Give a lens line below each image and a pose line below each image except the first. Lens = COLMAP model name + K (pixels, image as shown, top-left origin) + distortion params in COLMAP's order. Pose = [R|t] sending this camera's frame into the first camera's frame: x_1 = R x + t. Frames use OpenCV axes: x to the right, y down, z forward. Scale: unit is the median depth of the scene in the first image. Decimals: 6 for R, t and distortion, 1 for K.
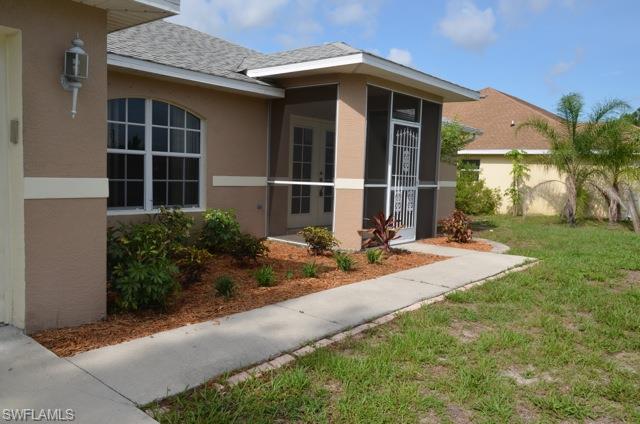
lens RADIAL K [[534.6, 0, 320.0], [0, 534.6, 212.0], [0, 0, 1]] dist [-0.000496, -0.003686]
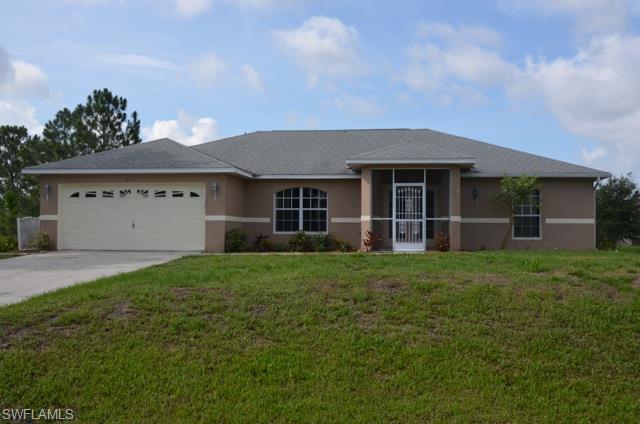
lens RADIAL K [[671.1, 0, 302.0], [0, 671.1, 212.7], [0, 0, 1]] dist [-0.031007, -0.012235]
pose [[0.519248, -0.058512, -0.852618, 1.988992], [-0.054063, 0.993406, -0.101098, 0.186410], [0.852912, 0.098590, 0.512661, -0.486322]]
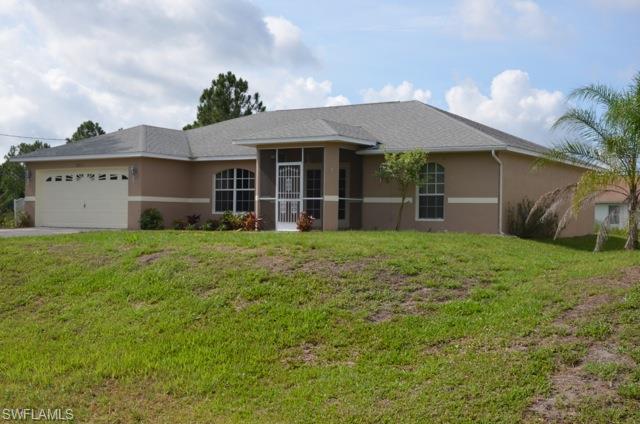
lens RADIAL K [[761.2, 0, 320.0], [0, 761.2, 212.0], [0, 0, 1]] dist [-0.020973, -0.007236]
pose [[0.138918, -0.038197, -0.989567, 2.811655], [-0.083367, 0.995258, -0.050120, 0.119054], [0.986789, 0.089459, 0.135075, 0.804626]]
